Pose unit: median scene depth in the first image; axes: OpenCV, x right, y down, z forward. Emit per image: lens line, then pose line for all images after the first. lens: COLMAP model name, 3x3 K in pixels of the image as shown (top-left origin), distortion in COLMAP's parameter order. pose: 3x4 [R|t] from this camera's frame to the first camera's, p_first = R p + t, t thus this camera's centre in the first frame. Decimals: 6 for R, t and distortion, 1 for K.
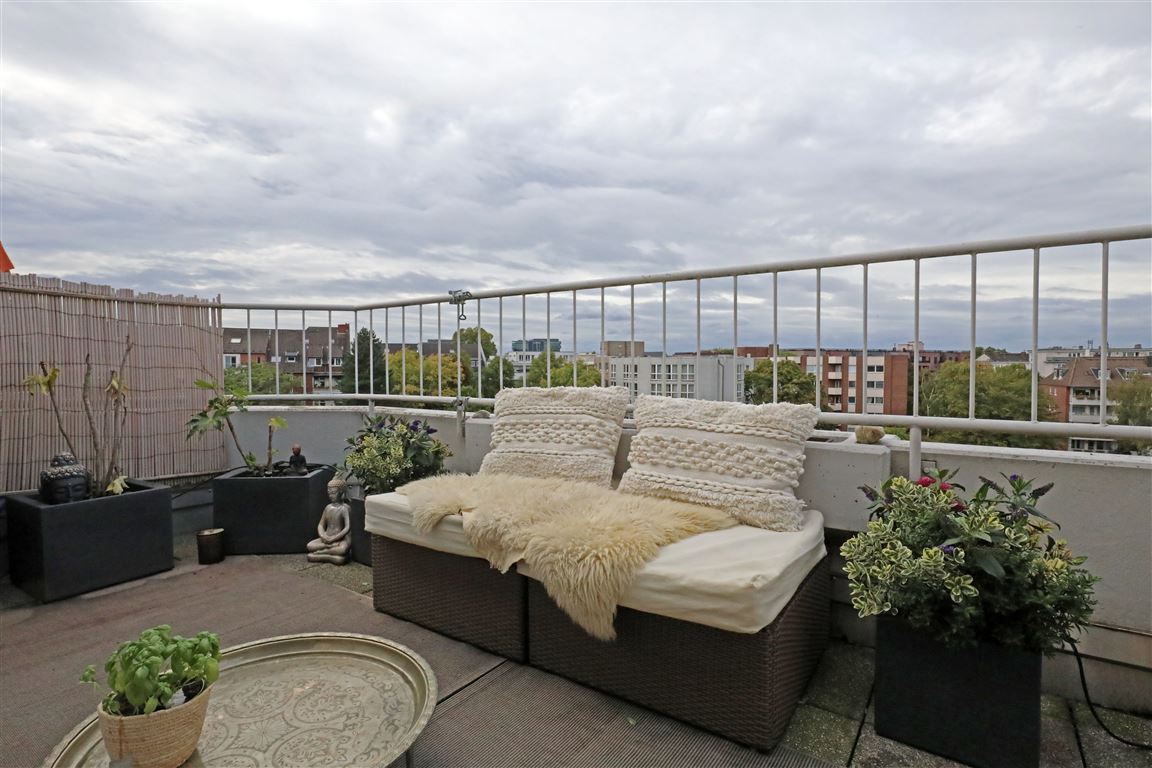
lens RADIAL K [[588.3, 0, 575.8], [0, 588.3, 402.5], [0, 0, 1]] dist [0.006814, 0.000423]
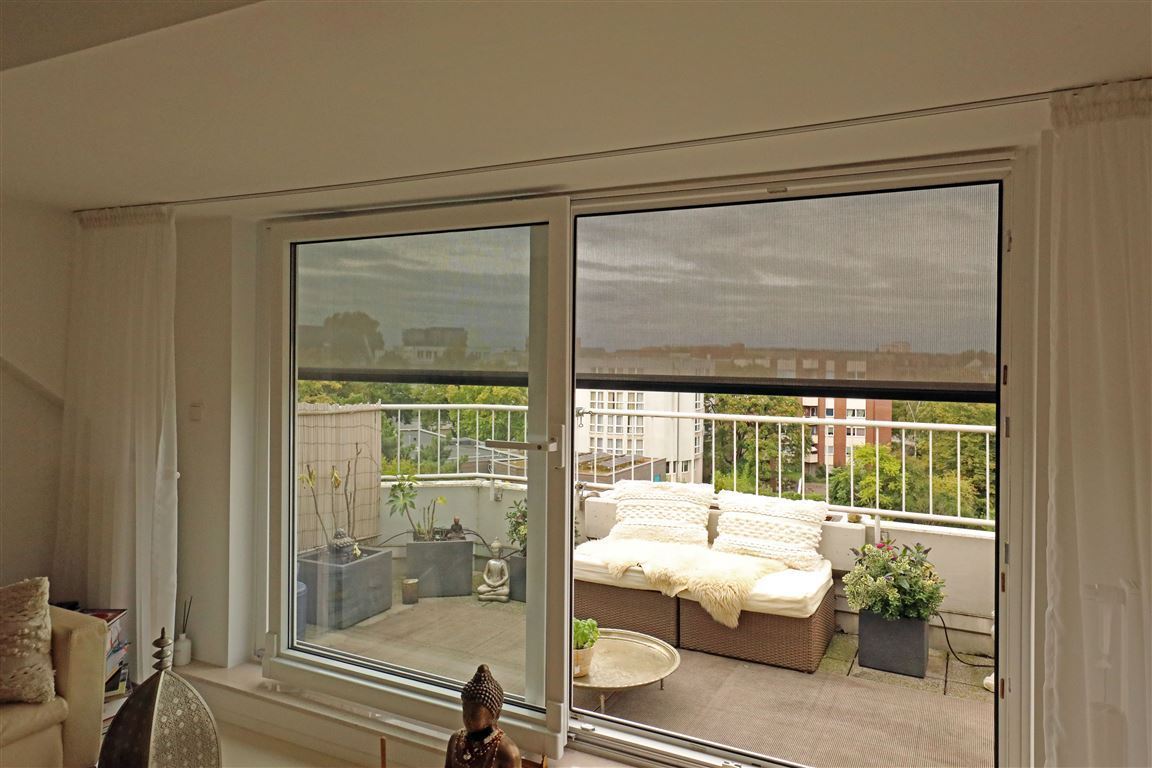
lens RADIAL K [[769.8, 0, 576.0], [0, 769.8, 384.0], [0, 0, 1]] dist [0.001463, 0.001321]
pose [[0.992641, 0.006983, 0.120890, -0.680425], [-0.003090, 0.999472, -0.032358, -0.291487], [-0.121052, 0.031747, 0.992138, -1.335435]]
